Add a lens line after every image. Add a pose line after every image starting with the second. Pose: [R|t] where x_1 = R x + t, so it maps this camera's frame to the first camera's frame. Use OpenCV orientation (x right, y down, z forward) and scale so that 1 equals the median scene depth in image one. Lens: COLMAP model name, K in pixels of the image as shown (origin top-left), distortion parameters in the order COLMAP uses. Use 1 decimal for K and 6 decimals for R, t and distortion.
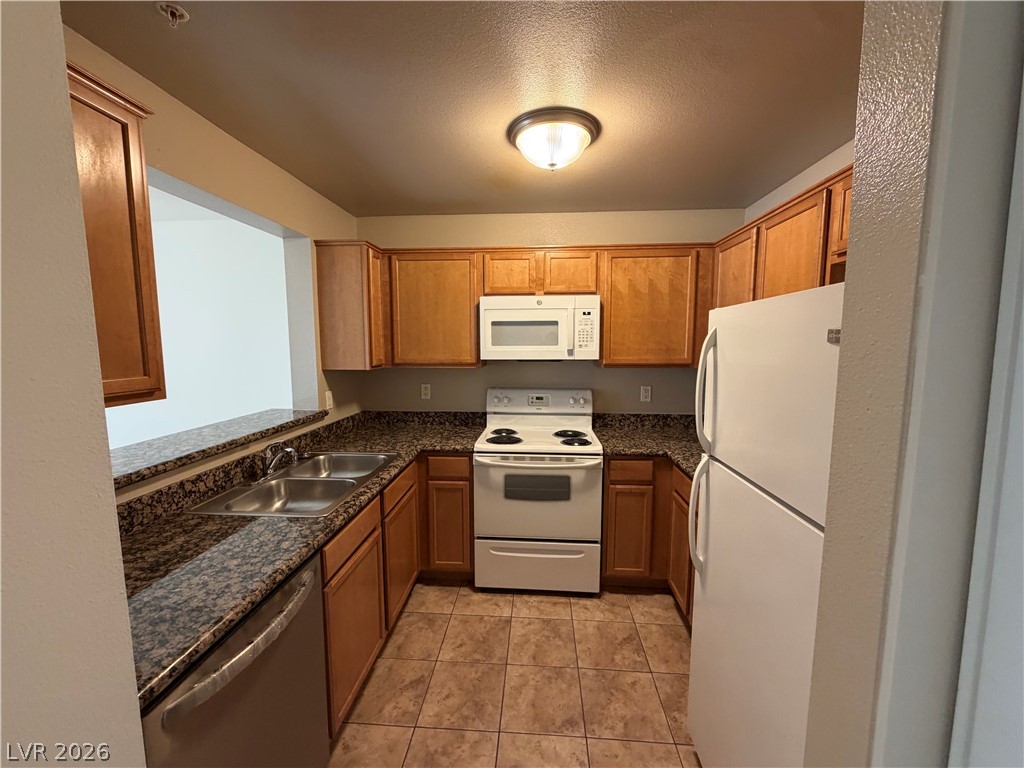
lens RADIAL K [[408.3, 0, 512.6], [0, 408.3, 385.8], [0, 0, 1]] dist [0.000519, 0.000071]
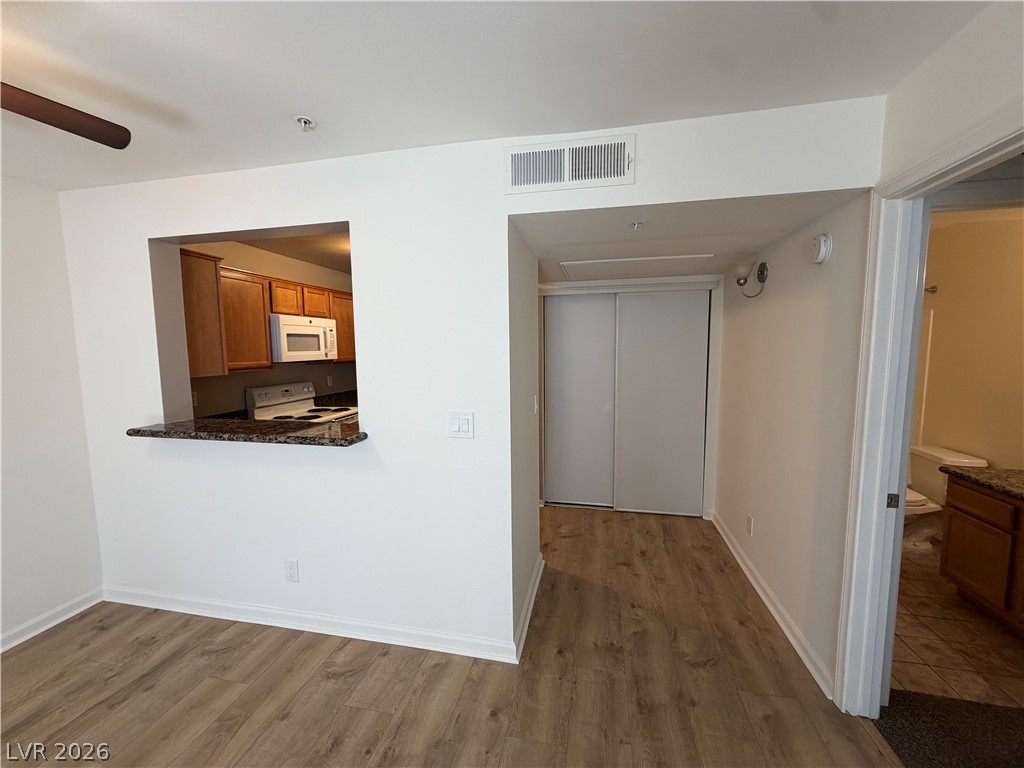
lens RADIAL K [[405.5, 0, 509.8], [0, 405.5, 385.0], [0, 0, 1]] dist [-0.000725, -0.000143]
pose [[0.140960, -0.096314, 0.985319, -1.370386], [0.117838, 0.989814, 0.079895, -0.010233], [-0.982977, 0.104846, 0.150873, 0.097500]]
